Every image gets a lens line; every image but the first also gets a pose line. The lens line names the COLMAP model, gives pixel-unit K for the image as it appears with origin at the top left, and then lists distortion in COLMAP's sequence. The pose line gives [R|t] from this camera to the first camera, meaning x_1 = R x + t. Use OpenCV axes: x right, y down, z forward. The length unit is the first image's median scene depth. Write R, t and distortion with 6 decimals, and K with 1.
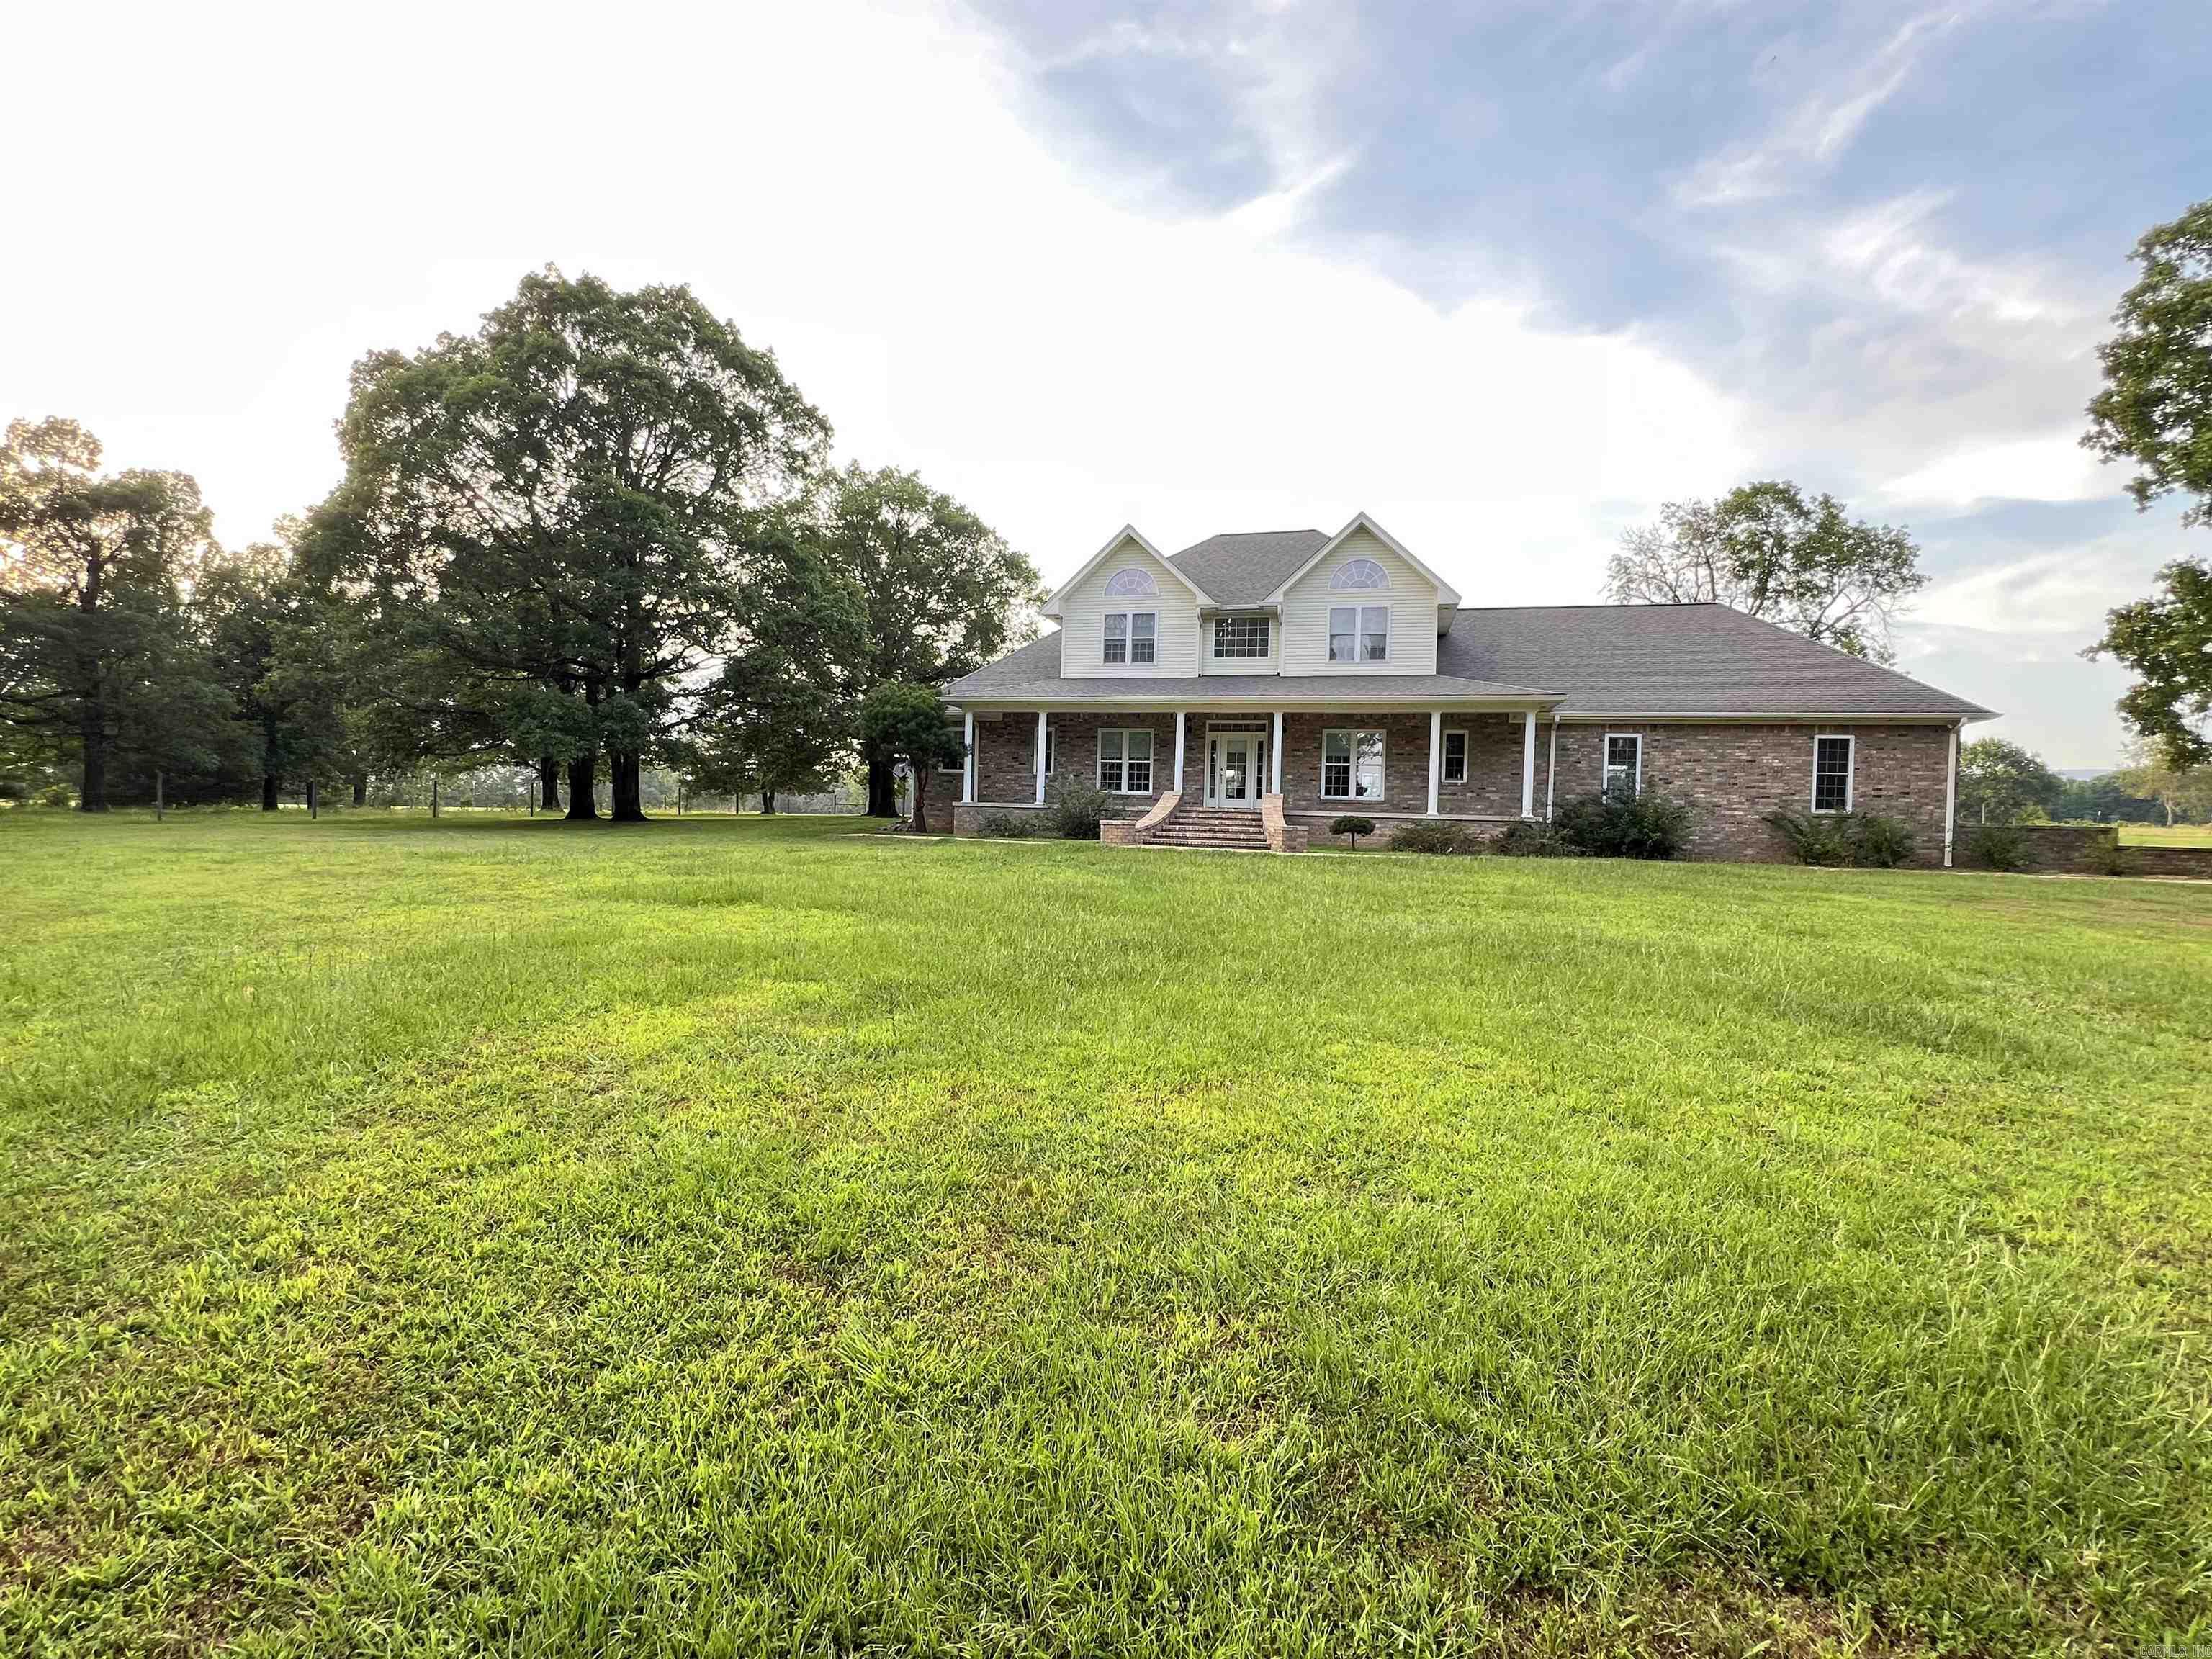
lens RADIAL K [[943.4, 0, 1106.0], [0, 943.4, 829.5], [0, 0, 1]] dist [0.002148, 0.000366]
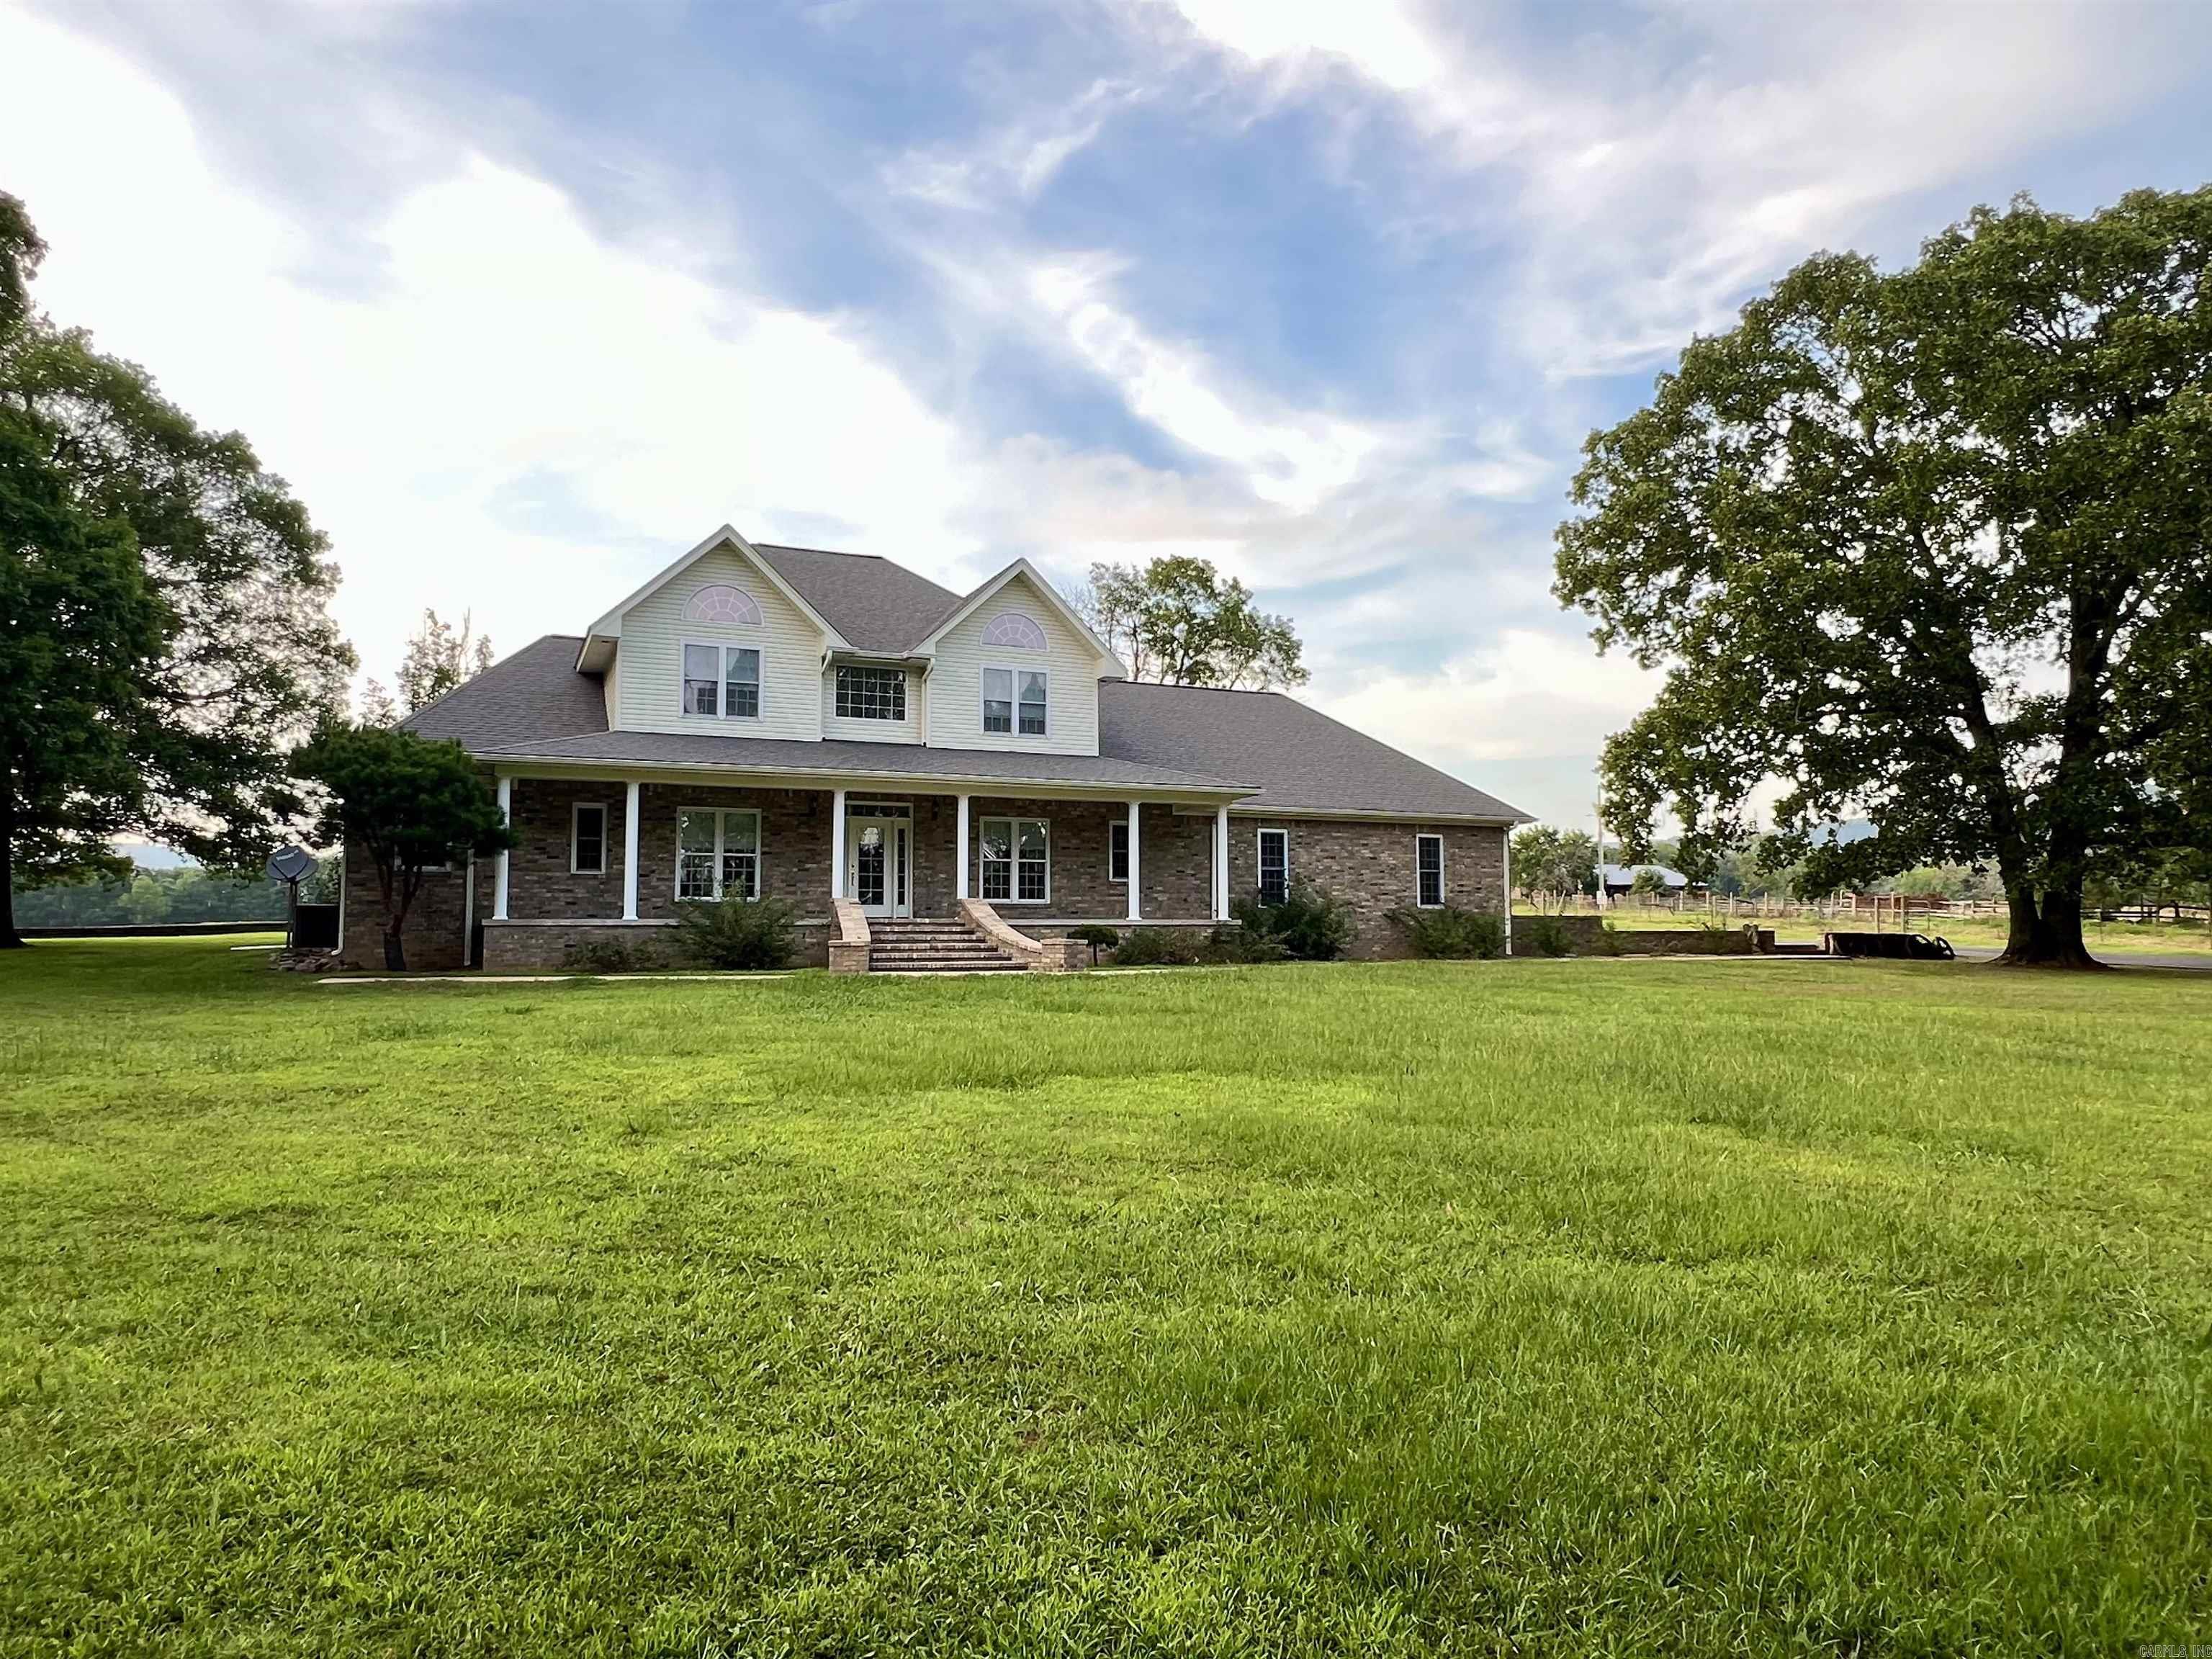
lens RADIAL K [[1346.7, 0, 1106.0], [0, 1346.7, 829.5], [0, 0, 1]] dist [0.000095, -0.000902]
pose [[0.785641, 0.015919, 0.618477, -0.396855], [0.036014, 0.996797, -0.071404, -0.009840], [-0.617633, 0.078372, 0.782552, 0.042475]]
